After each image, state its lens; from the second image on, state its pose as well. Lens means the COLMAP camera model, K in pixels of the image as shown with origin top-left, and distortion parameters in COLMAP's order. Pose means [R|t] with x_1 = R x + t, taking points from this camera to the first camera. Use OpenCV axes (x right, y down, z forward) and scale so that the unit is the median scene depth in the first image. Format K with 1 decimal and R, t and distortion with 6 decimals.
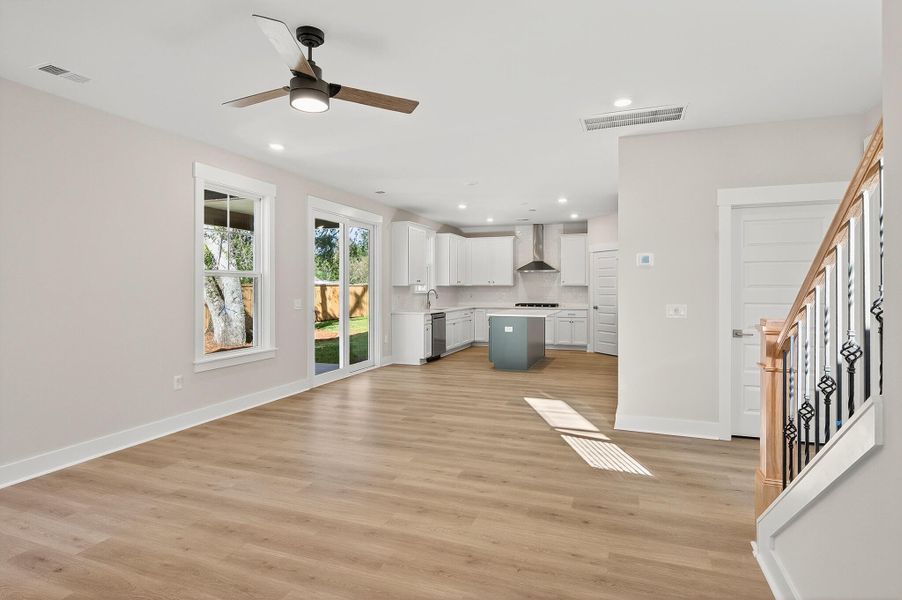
lens RADIAL K [[474.5, 0, 452.5], [0, 474.5, 294.7], [0, 0, 1]] dist [-0.005113, 0.000828]
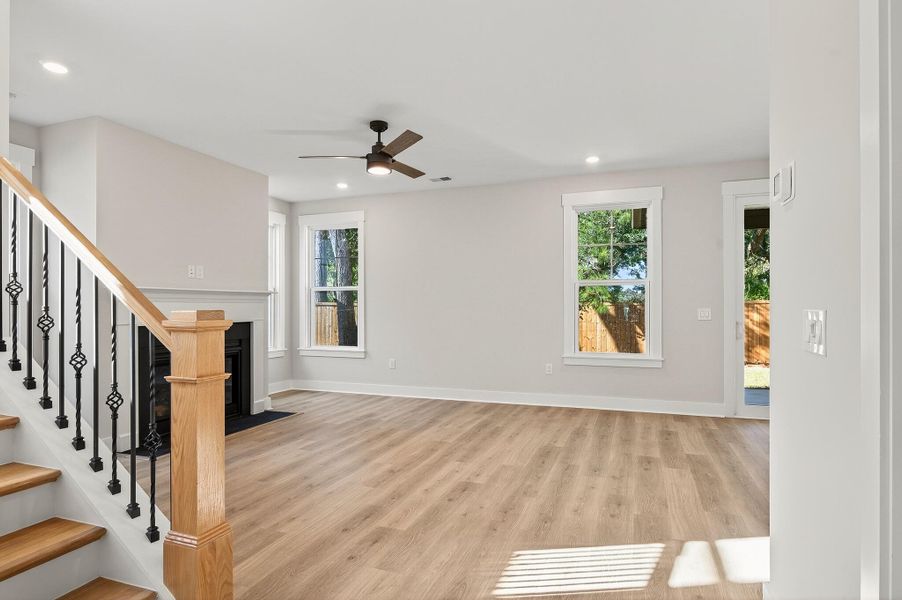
lens RADIAL K [[490.6, 0, 454.0], [0, 490.6, 302.6], [0, 0, 1]] dist [0.004822, 0.000601]
pose [[0.001887, -0.012412, -0.999921, 0.916131], [-0.013435, 0.999832, -0.012437, 0.028880], [0.999908, 0.013458, 0.001720, 0.877818]]
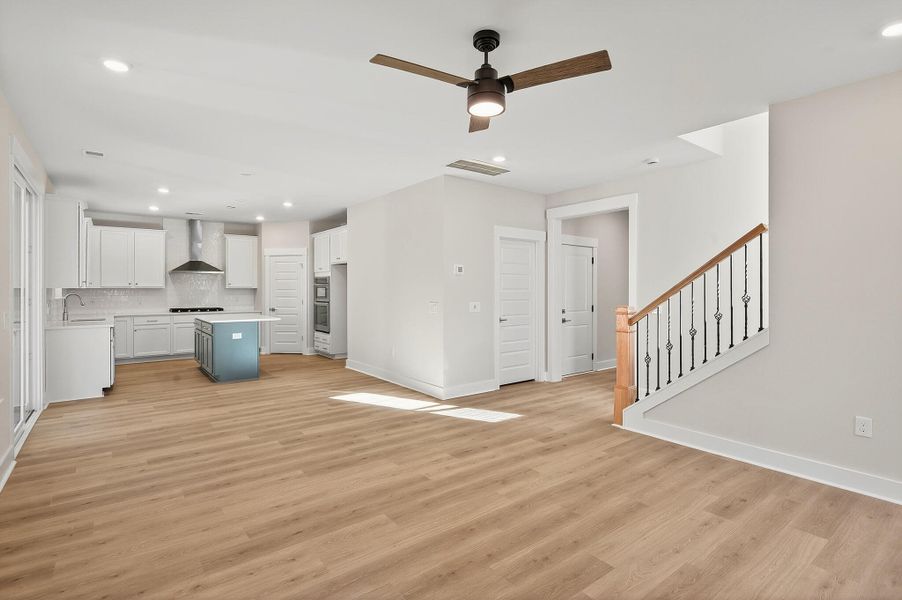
lens RADIAL K [[449.9, 0, 452.0], [0, 449.9, 294.7], [0, 0, 1]] dist [-0.012591, 0.001260]
pose [[0.526243, -0.011782, 0.850252, -0.813324], [0.015357, 0.999873, 0.004351, -0.008898], [-0.850195, 0.010767, 0.526357, 0.397595]]
